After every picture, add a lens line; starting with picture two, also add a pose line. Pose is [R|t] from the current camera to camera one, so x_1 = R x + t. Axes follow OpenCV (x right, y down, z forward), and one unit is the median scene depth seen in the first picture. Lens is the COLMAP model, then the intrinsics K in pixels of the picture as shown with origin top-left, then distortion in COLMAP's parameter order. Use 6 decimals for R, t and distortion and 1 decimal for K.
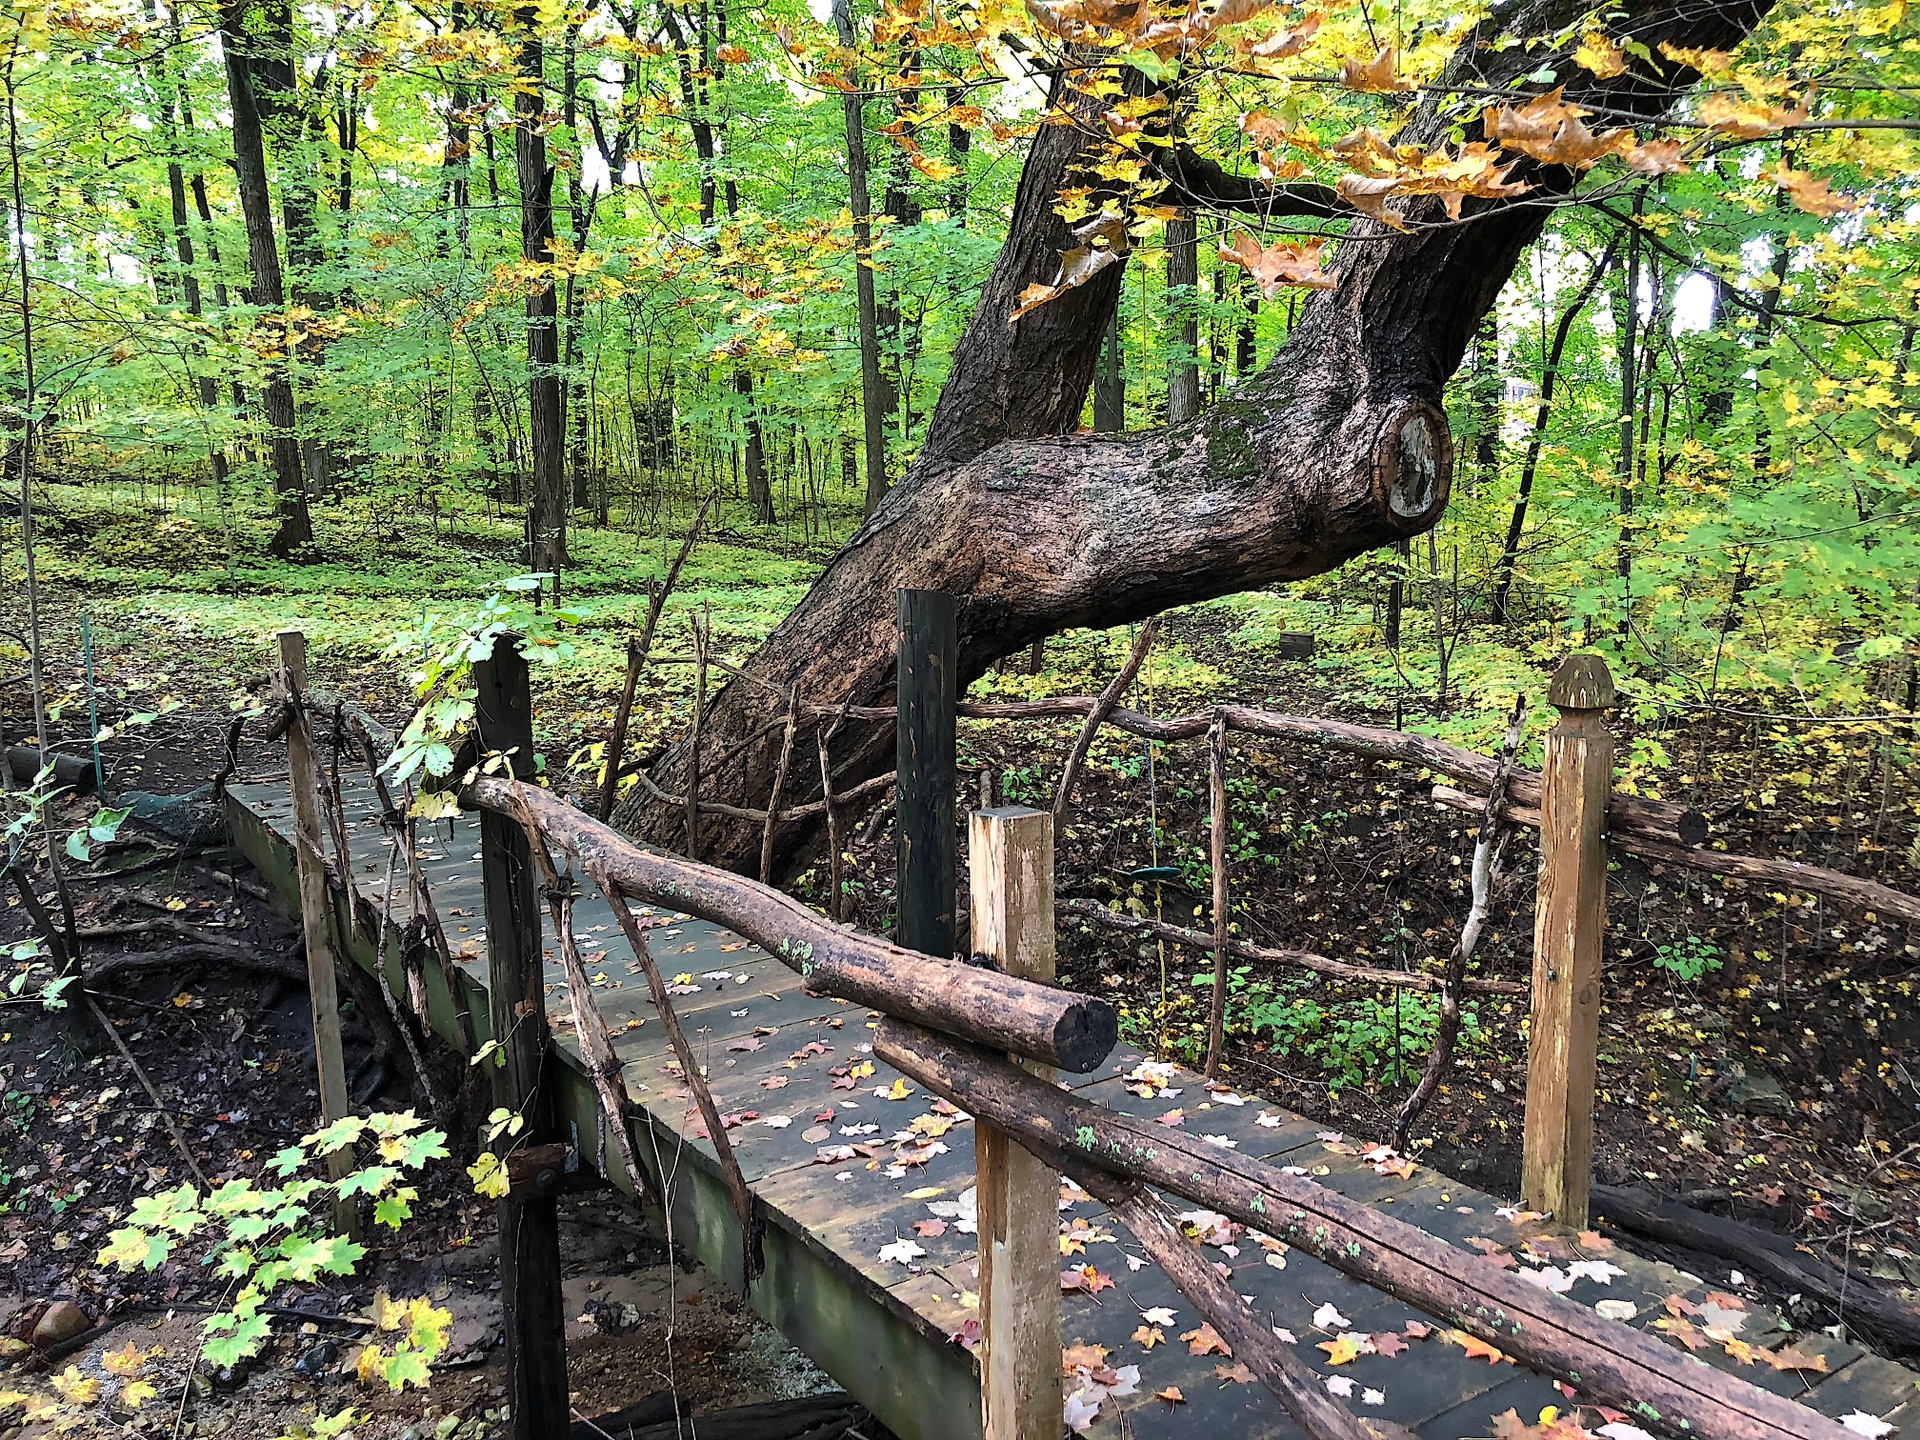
lens RADIAL K [[1513.0, 0, 961.4], [0, 1513.0, 686.3], [0, 0, 1]] dist [0.088507, -0.112565]
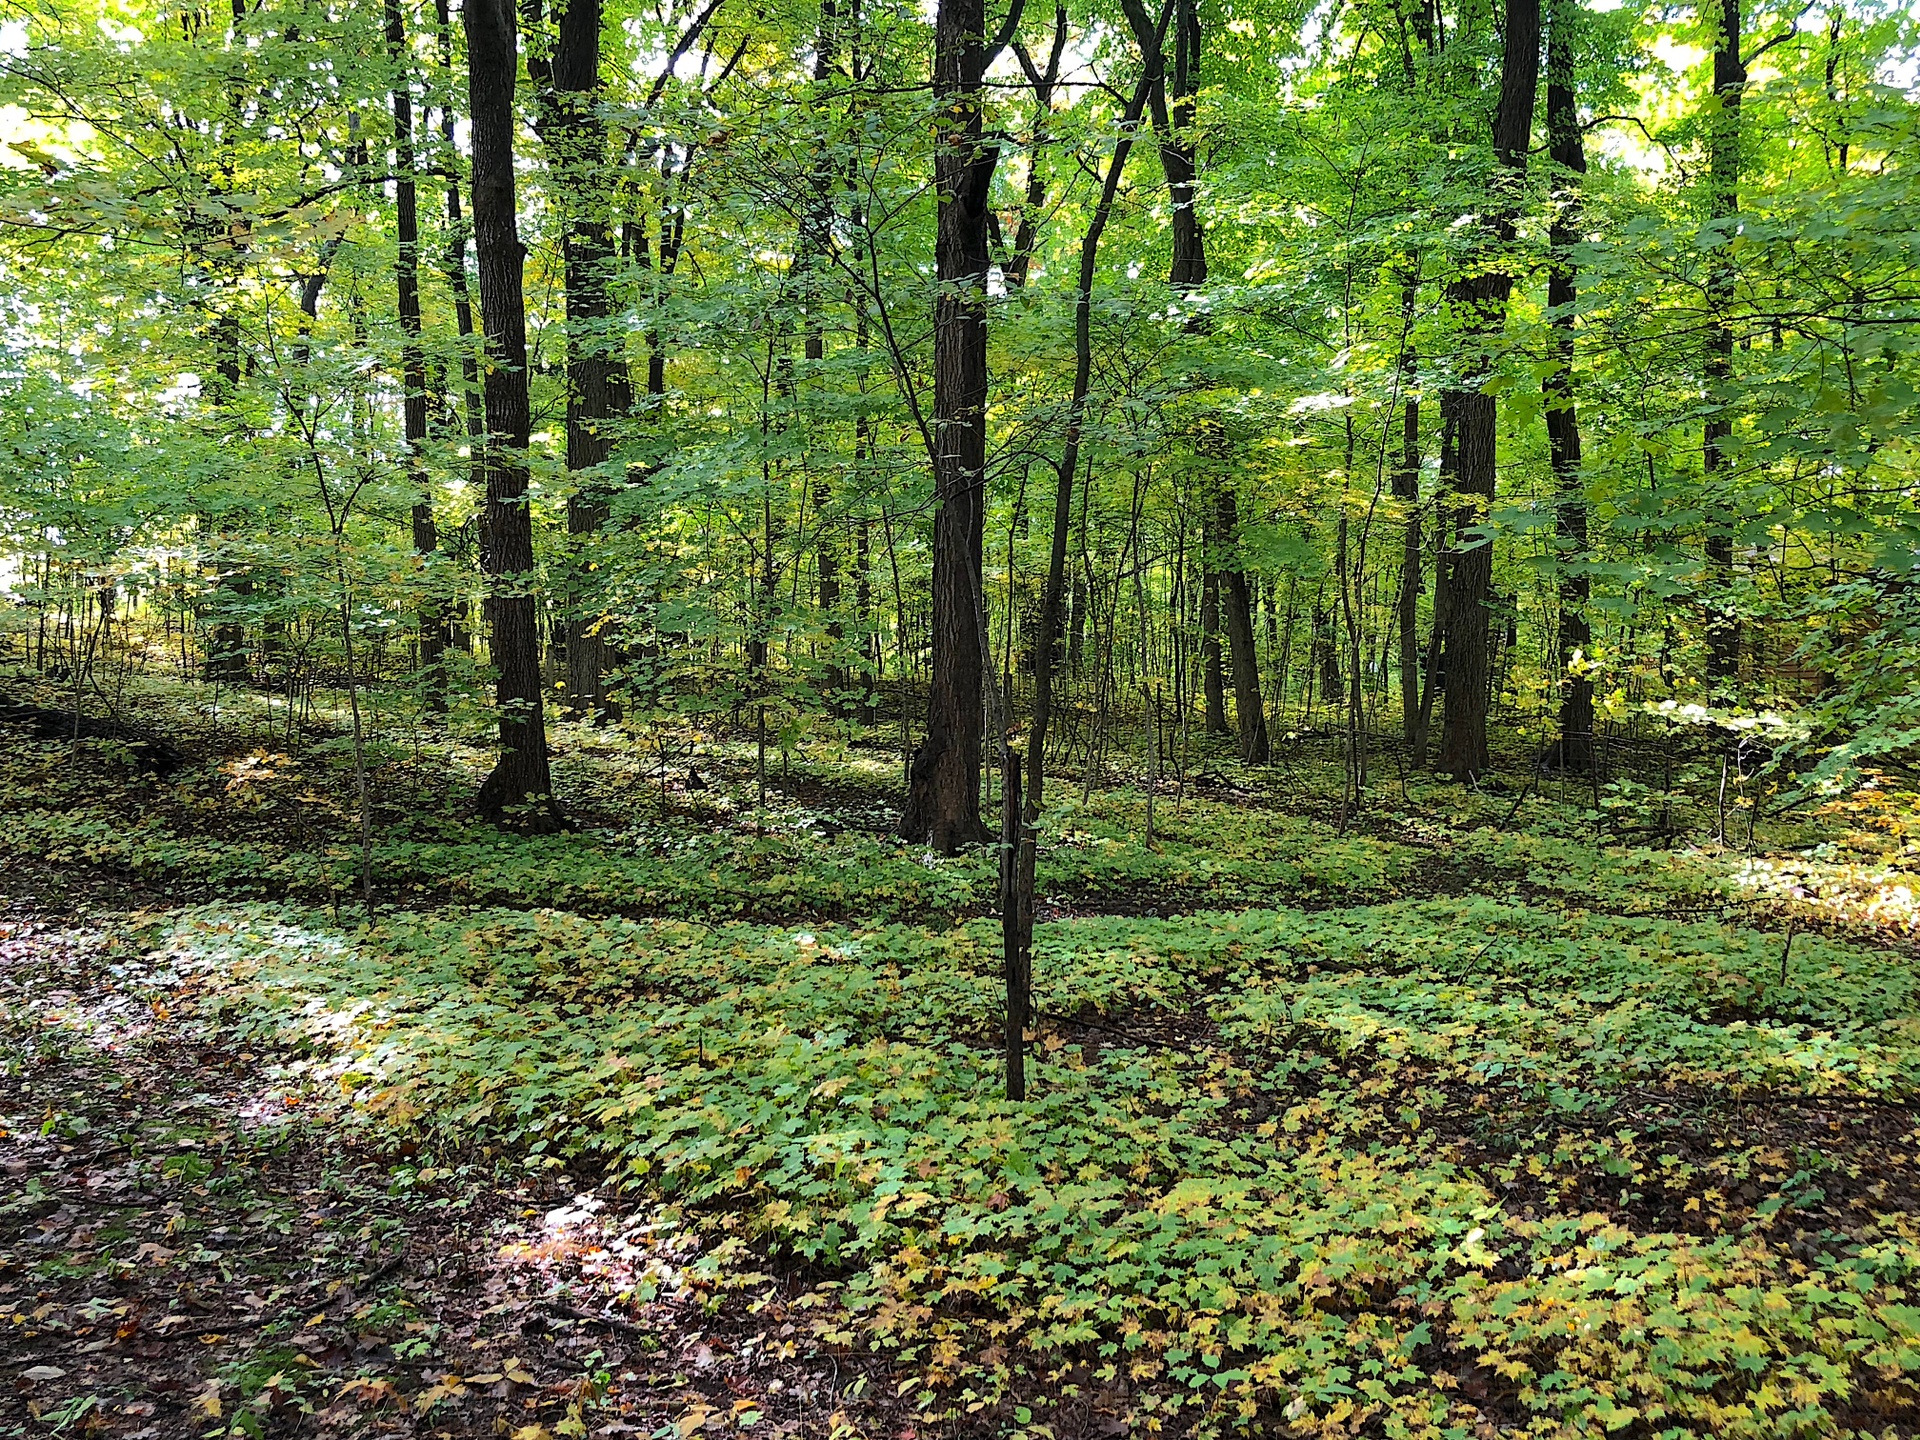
lens RADIAL K [[1973.7, 0, 960.0], [0, 1973.7, 720.0], [0, 0, 1]] dist [0.006127, 0.020726]
pose [[0.974697, 0.014234, -0.223075, -0.107959], [-0.041692, 0.992034, -0.118868, -0.036910], [0.219606, 0.125161, 0.967527, 0.303908]]
